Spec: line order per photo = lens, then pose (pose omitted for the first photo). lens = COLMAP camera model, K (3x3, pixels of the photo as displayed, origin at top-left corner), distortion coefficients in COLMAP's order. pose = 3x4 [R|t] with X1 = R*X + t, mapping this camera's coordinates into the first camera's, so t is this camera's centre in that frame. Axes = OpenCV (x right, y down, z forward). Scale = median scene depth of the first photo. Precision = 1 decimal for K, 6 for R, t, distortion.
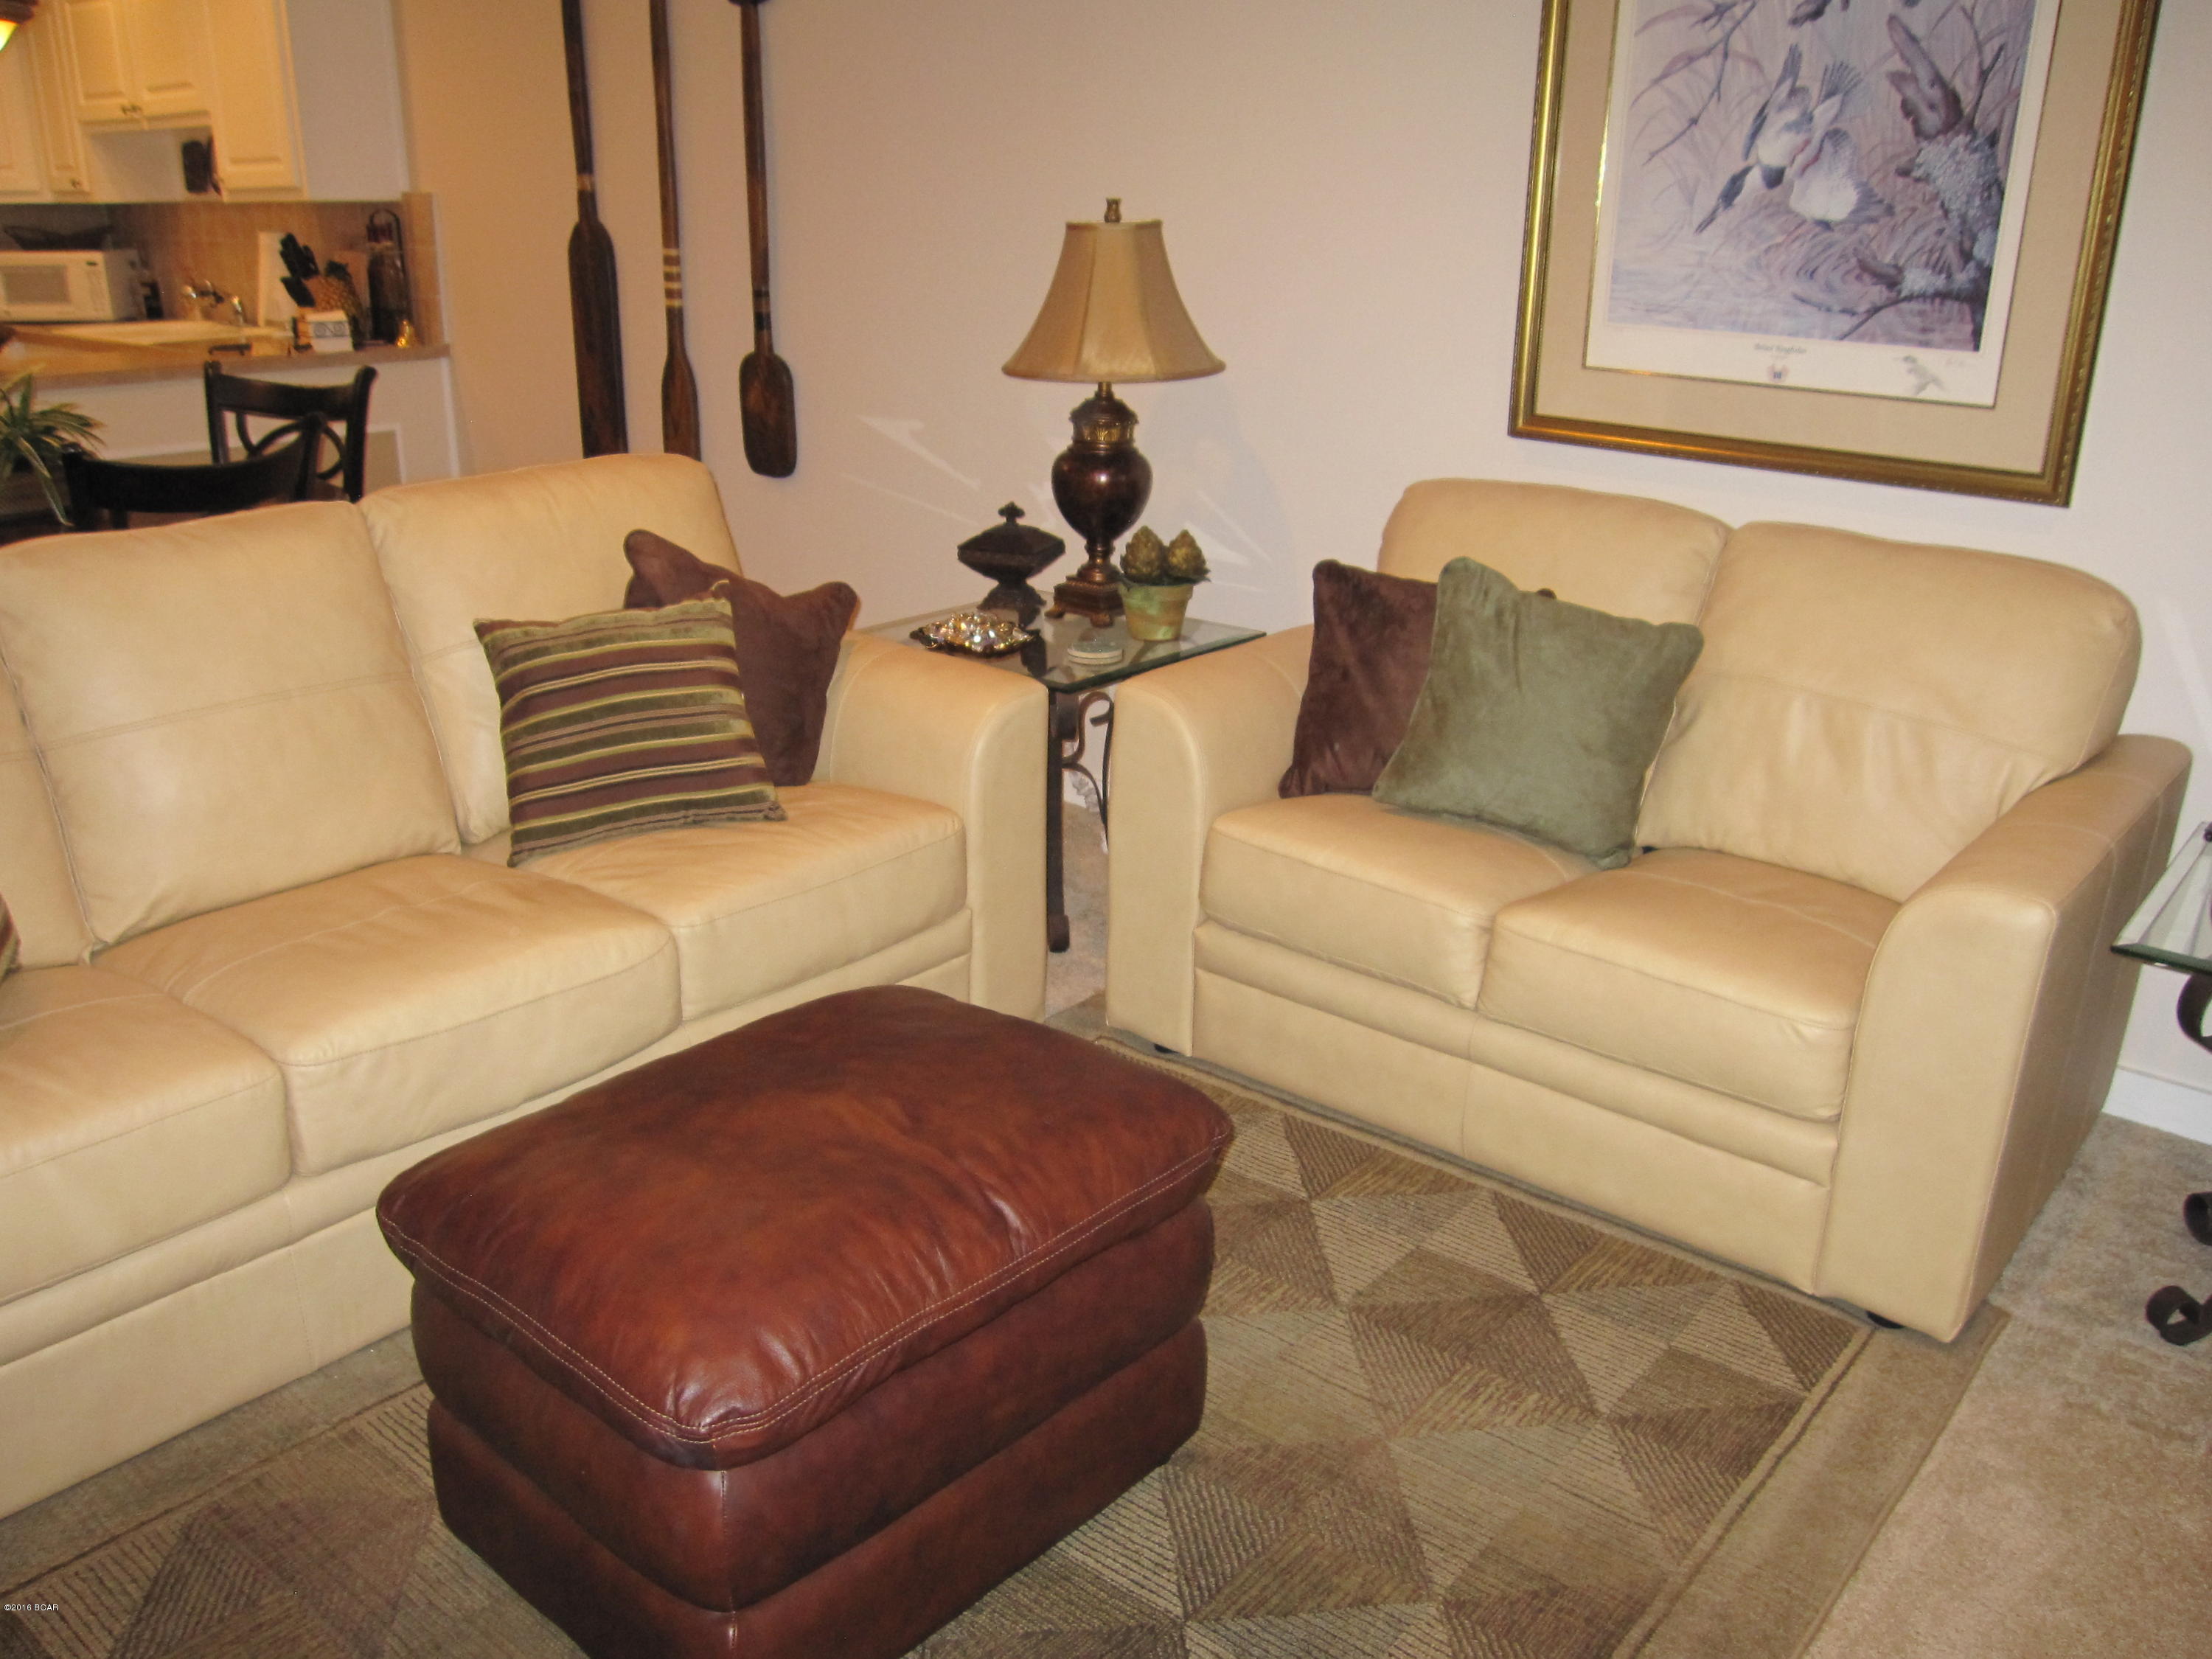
lens RADIAL K [[1789.4, 0, 1106.0], [0, 1789.4, 829.5], [0, 0, 1]] dist [-0.028883, 0.000173]
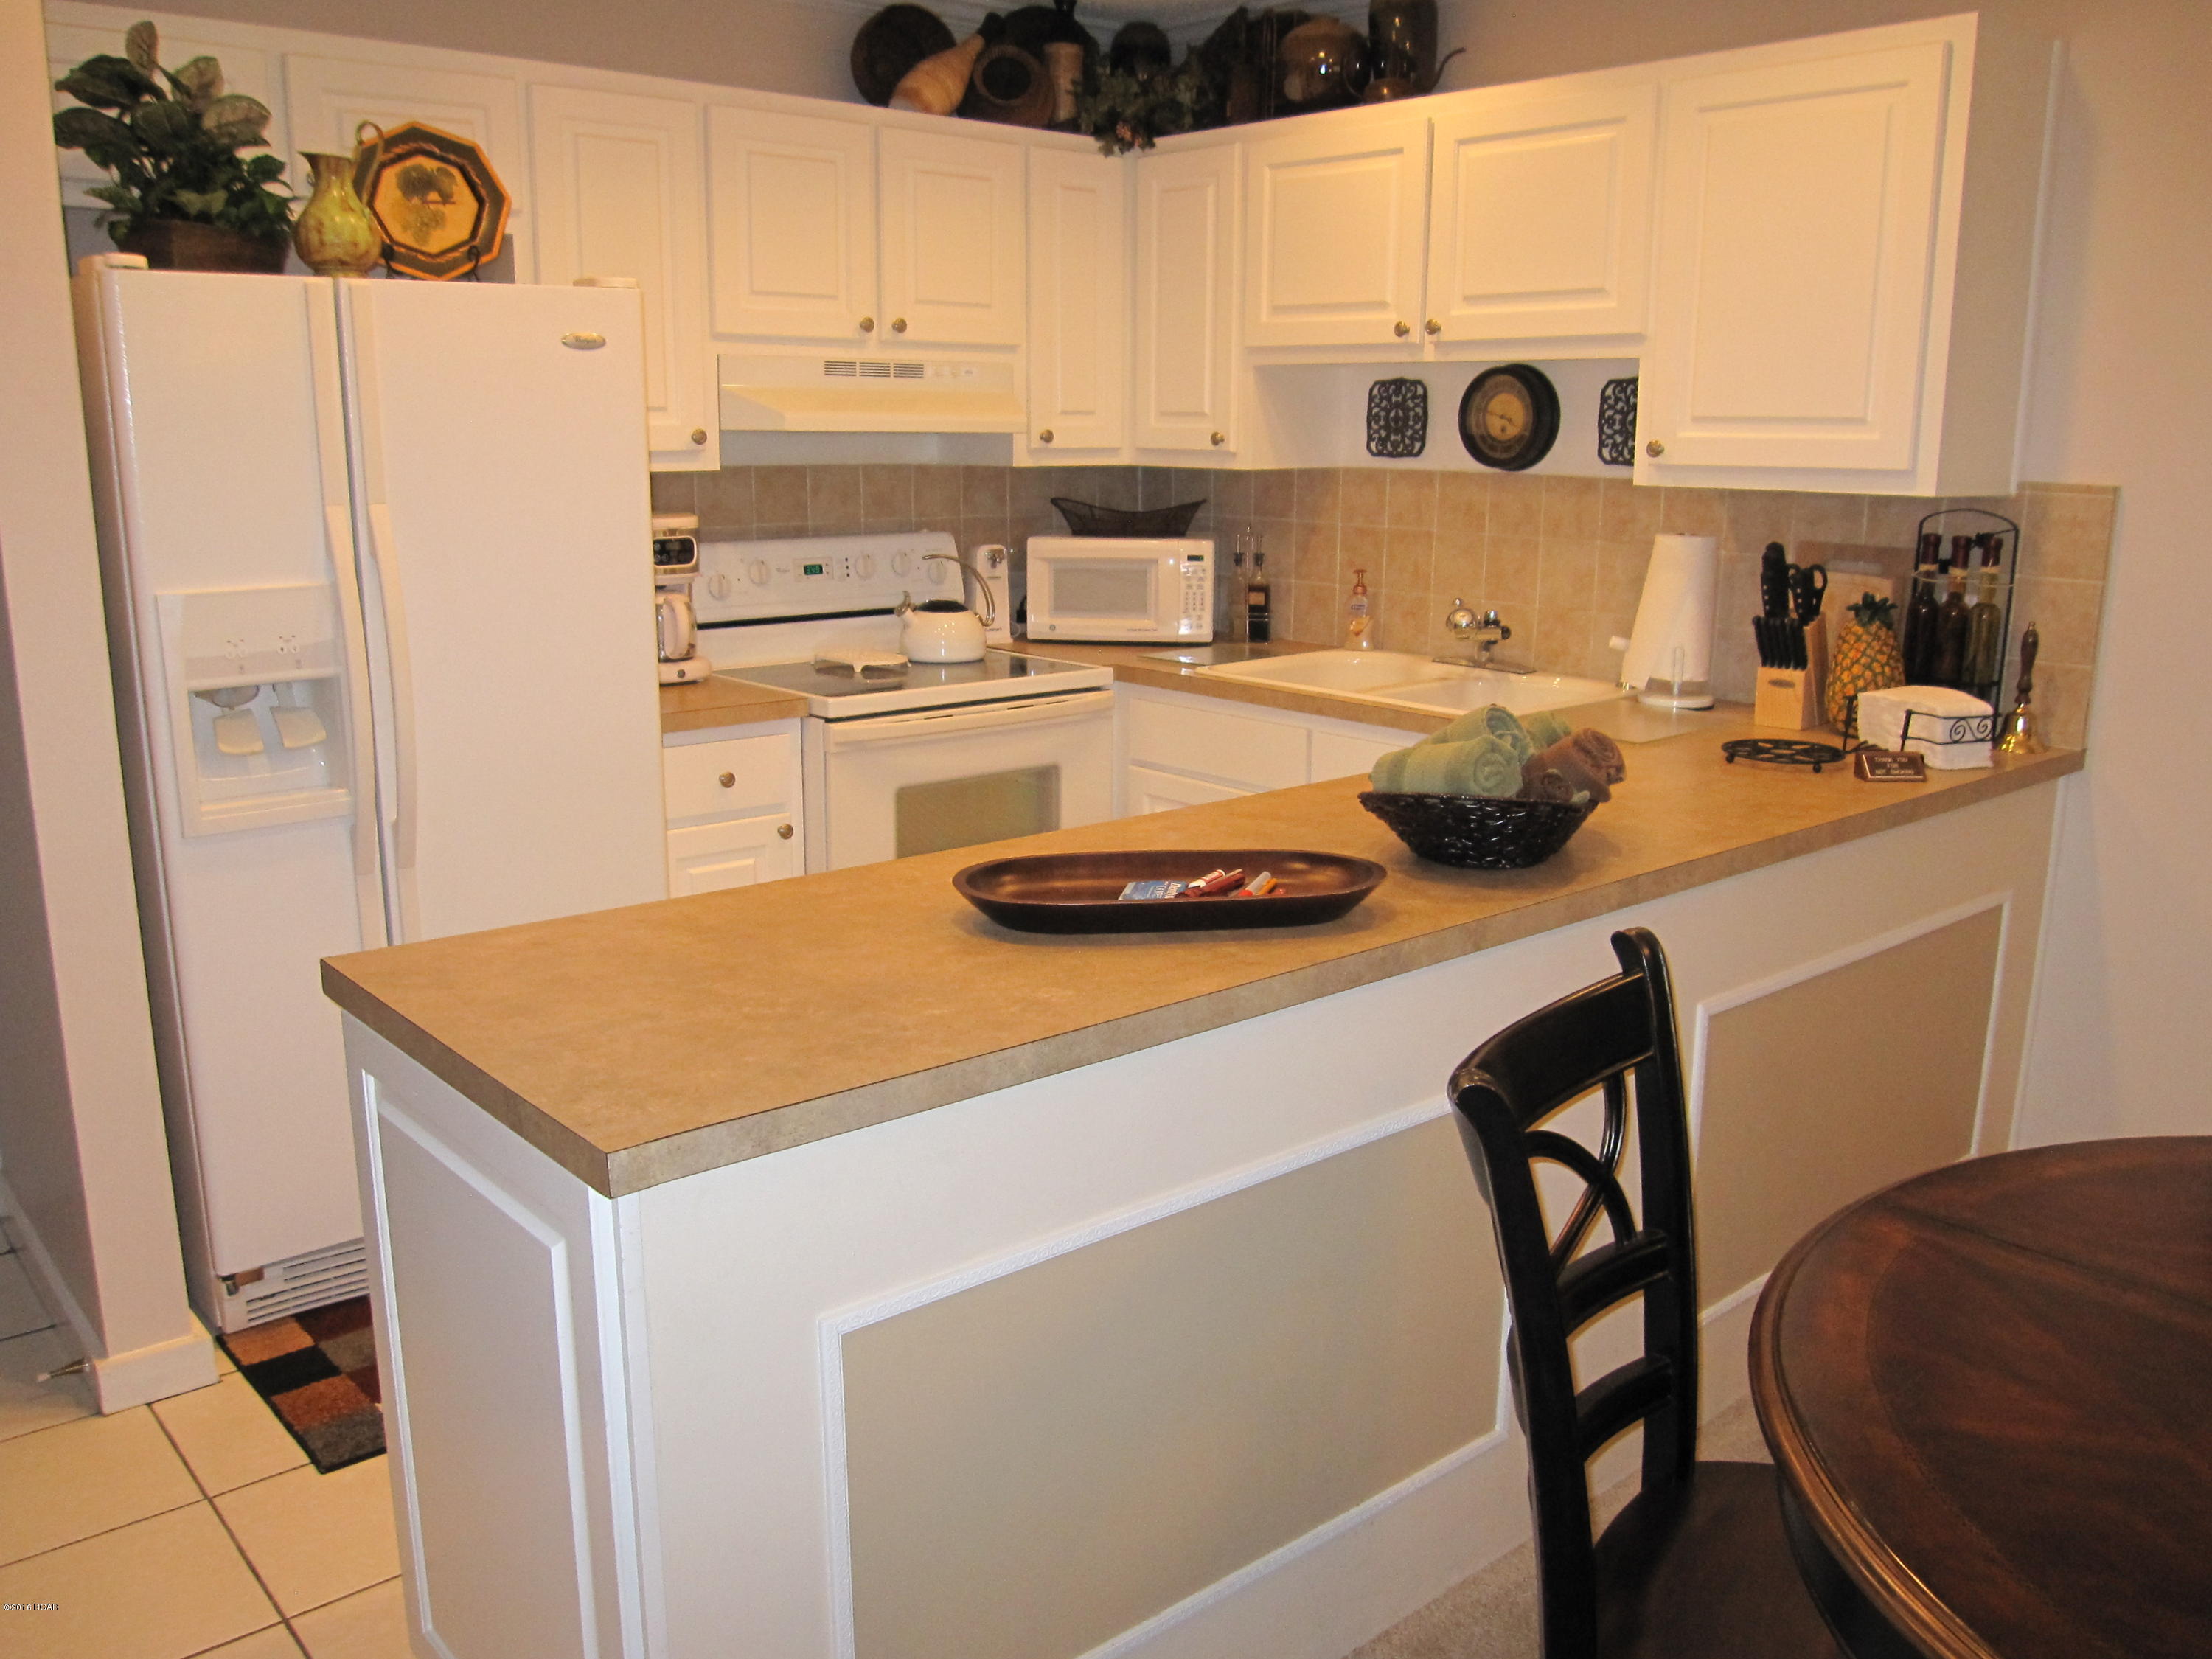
lens RADIAL K [[1821.4, 0, 1107.4], [0, 1821.4, 789.4], [0, 0, 1]] dist [-0.016979, 0.002091]
pose [[0.988536, 0.036965, -0.146389, -0.508873], [-0.057287, 0.988894, -0.137140, -0.144341], [0.139693, 0.143954, 0.979675, 0.357035]]
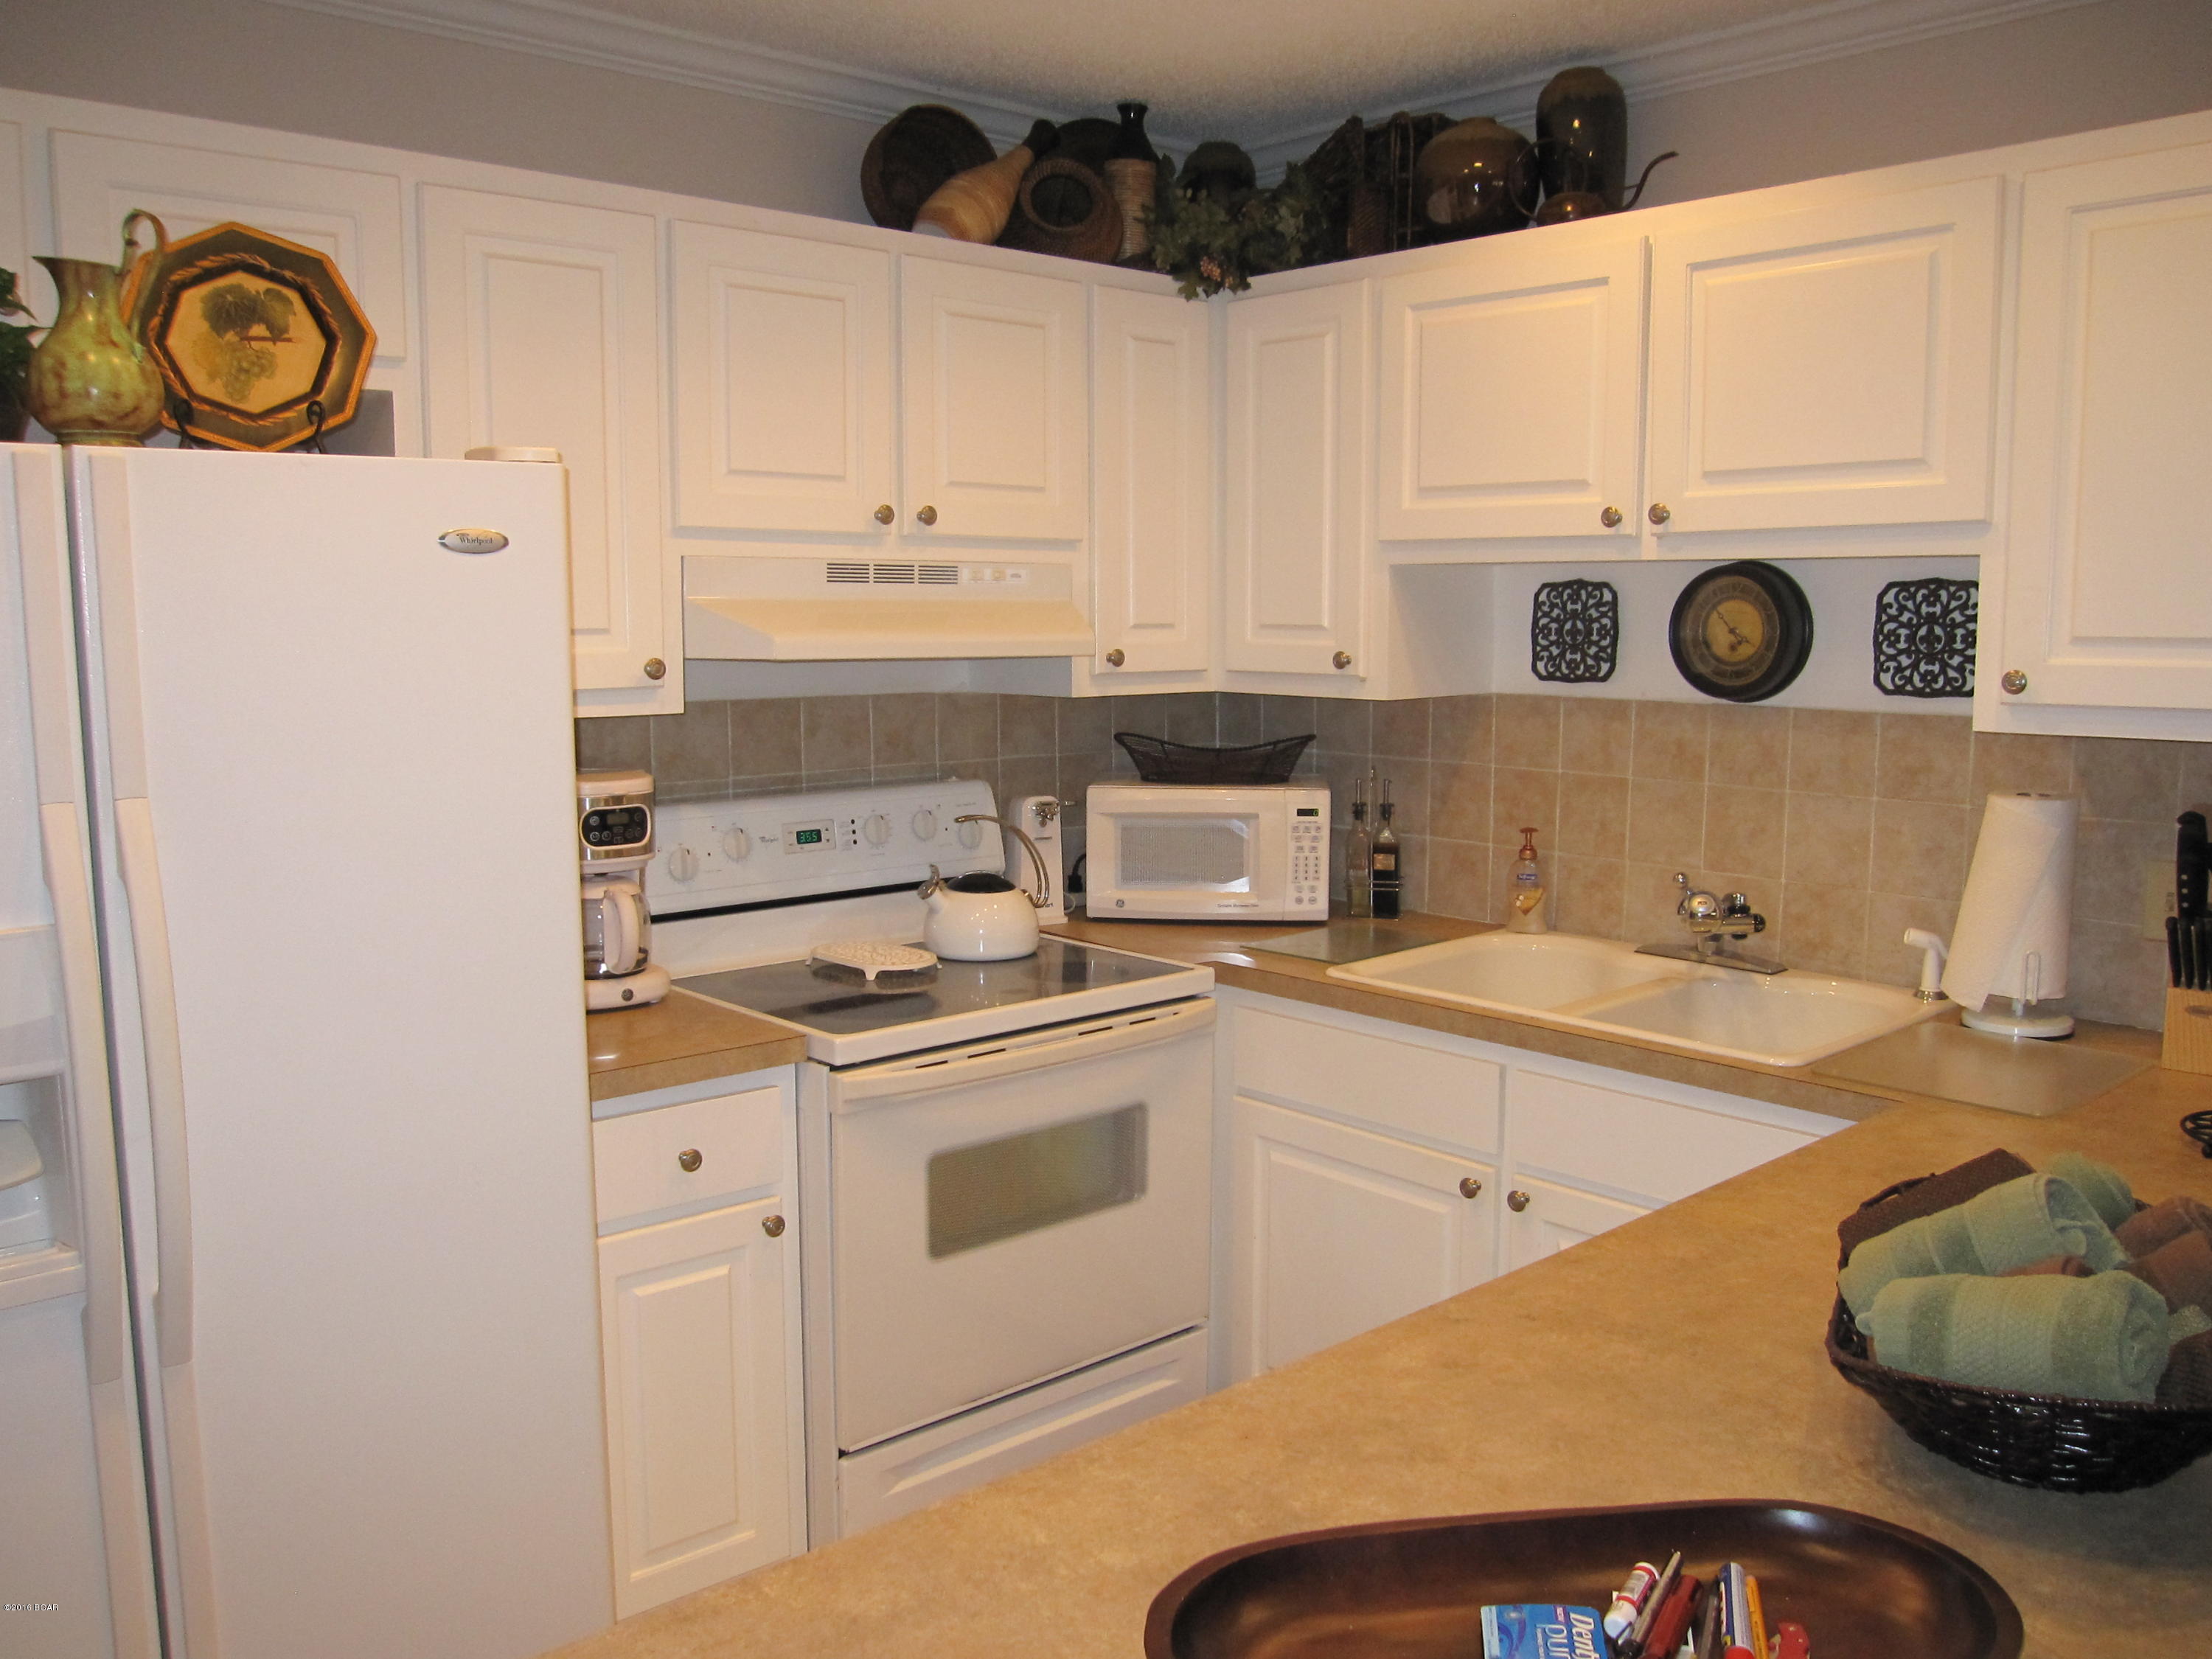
lens RADIAL K [[1789.4, 0, 1106.0], [0, 1789.4, 829.5], [0, 0, 1]] dist [-0.028883, 0.000173]
pose [[0.991035, 0.016688, -0.132558, -0.567585], [-0.045065, 0.975778, -0.214072, -0.207043], [0.125775, 0.218126, 0.967782, 0.511535]]
